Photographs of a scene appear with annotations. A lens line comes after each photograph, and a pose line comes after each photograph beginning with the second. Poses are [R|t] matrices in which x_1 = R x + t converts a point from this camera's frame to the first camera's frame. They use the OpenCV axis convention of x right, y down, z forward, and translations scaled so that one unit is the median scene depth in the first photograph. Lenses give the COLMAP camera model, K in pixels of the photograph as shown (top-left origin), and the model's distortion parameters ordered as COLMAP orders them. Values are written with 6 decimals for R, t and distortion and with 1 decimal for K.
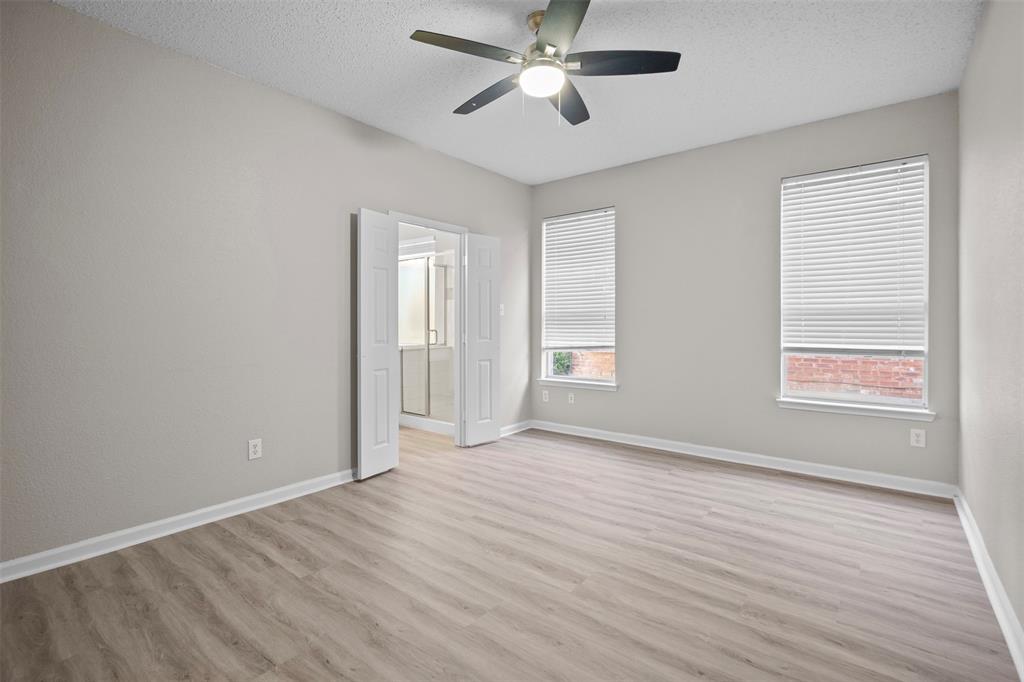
lens RADIAL K [[469.7, 0, 520.1], [0, 469.7, 336.5], [0, 0, 1]] dist [-0.000530, 0.001939]
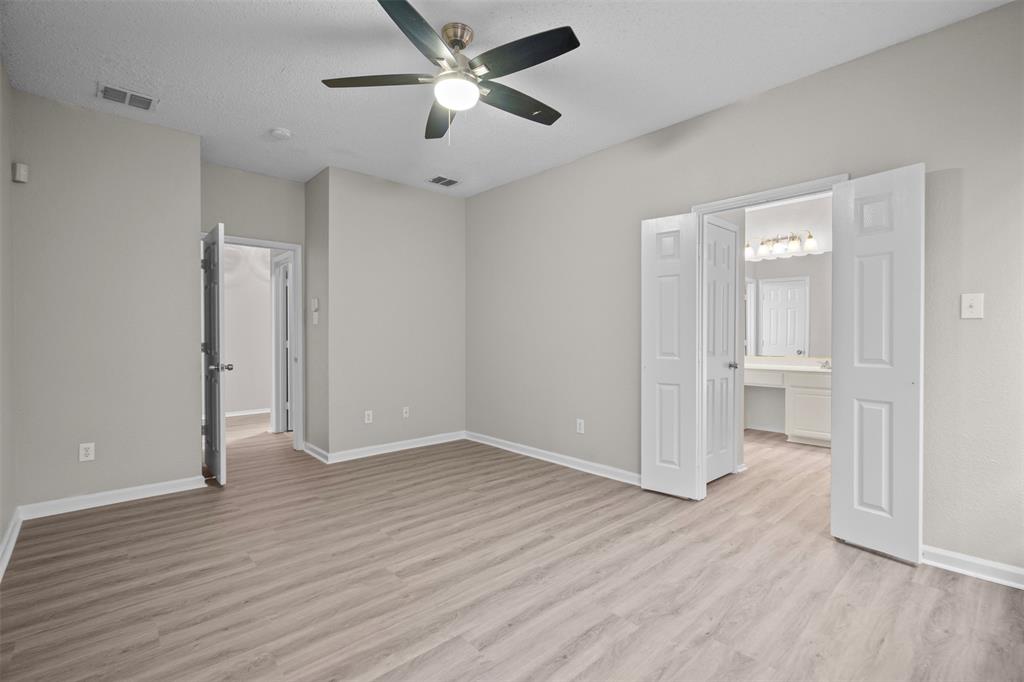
lens RADIAL K [[469.7, 0, 515.8], [0, 469.7, 339.8], [0, 0, 1]] dist [-0.000530, 0.001939]
pose [[-0.166593, 0.012216, -0.985950, 0.982449], [-0.022267, 0.999622, 0.016148, -0.038885], [0.985774, 0.024644, -0.166258, 1.230626]]
